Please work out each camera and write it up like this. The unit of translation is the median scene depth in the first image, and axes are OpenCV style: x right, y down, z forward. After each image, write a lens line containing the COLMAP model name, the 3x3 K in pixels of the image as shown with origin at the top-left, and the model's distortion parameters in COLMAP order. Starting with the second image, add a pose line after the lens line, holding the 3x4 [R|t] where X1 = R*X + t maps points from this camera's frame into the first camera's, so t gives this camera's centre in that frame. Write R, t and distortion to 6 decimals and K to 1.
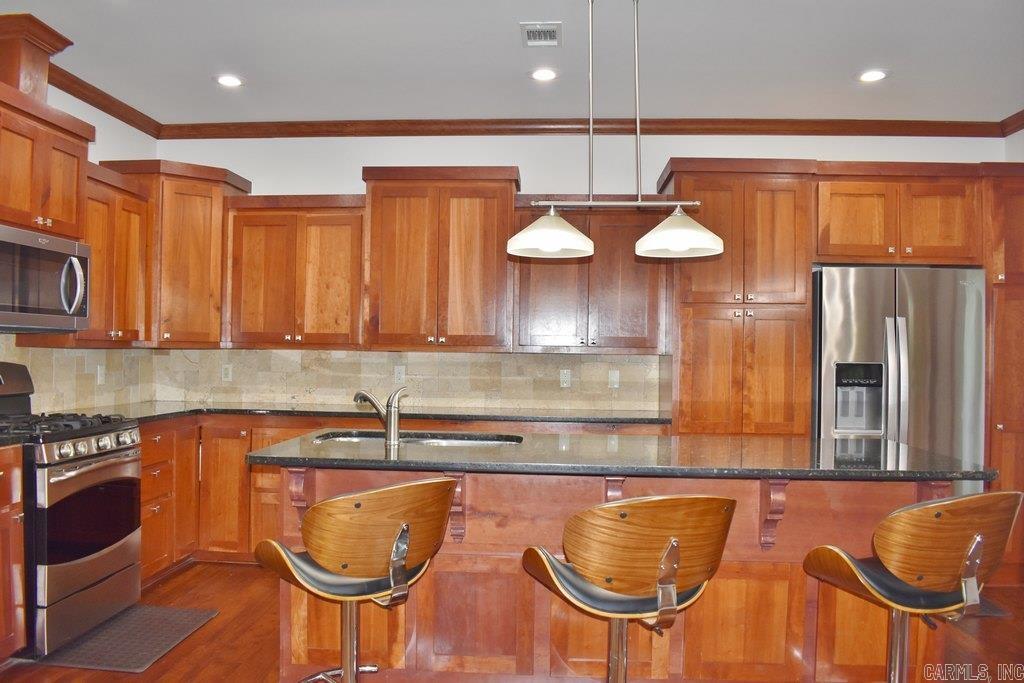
lens RADIAL K [[799.8, 0, 512.0], [0, 799.8, 341.5], [0, 0, 1]] dist [-0.094087, 0.014094]
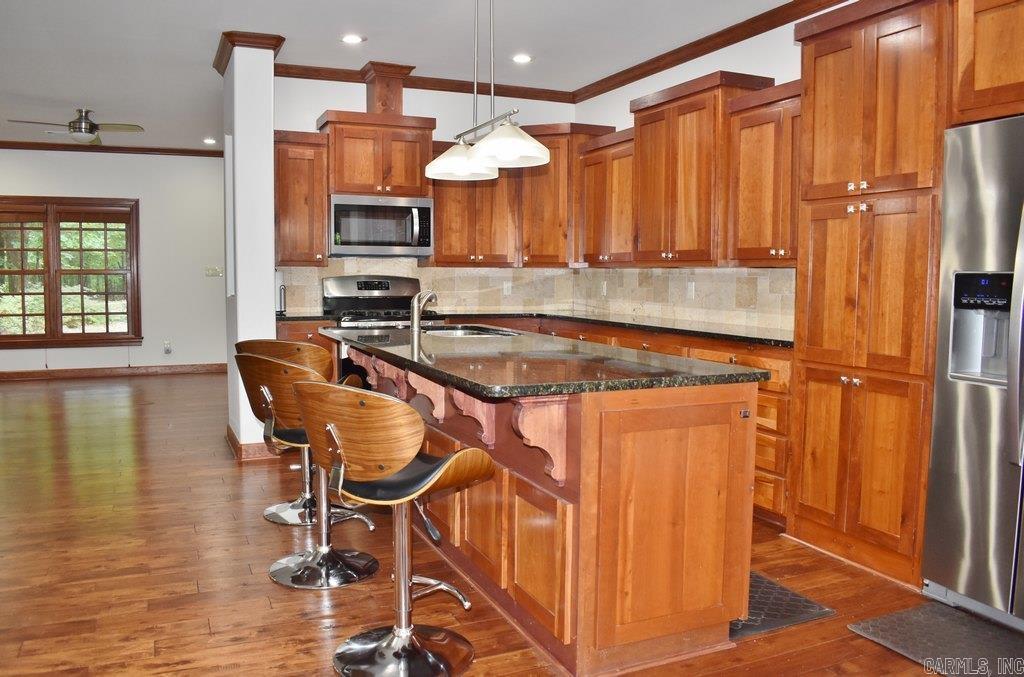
lens RADIAL K [[811.1, 0, 512.0], [0, 811.1, 338.5], [0, 0, 1]] dist [-0.104057, 0.005274]
pose [[0.456208, 0.058904, -0.887922, 0.796433], [0.008895, 0.997455, 0.070740, 0.031223], [0.889829, -0.040170, 0.454523, 0.354148]]
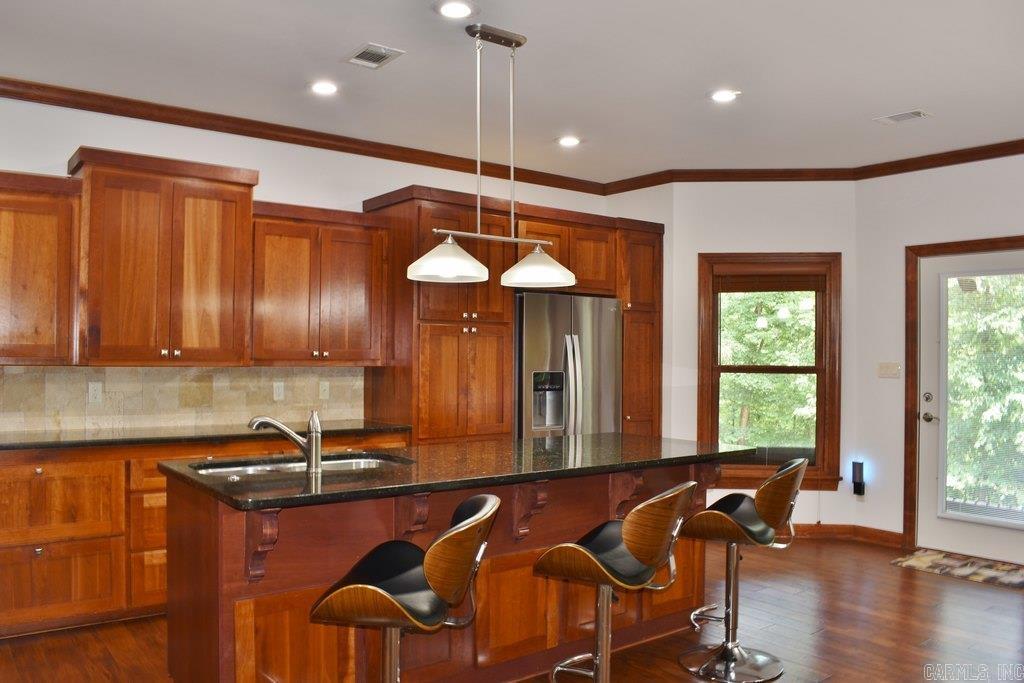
lens RADIAL K [[799.8, 0, 512.0], [0, 799.8, 341.5], [0, 0, 1]] dist [-0.094087, 0.014094]
pose [[0.750034, 0.004693, 0.661383, -0.417856], [-0.006158, 0.999981, -0.000113, -0.018761], [-0.661371, -0.003988, 0.750049, 0.096848]]
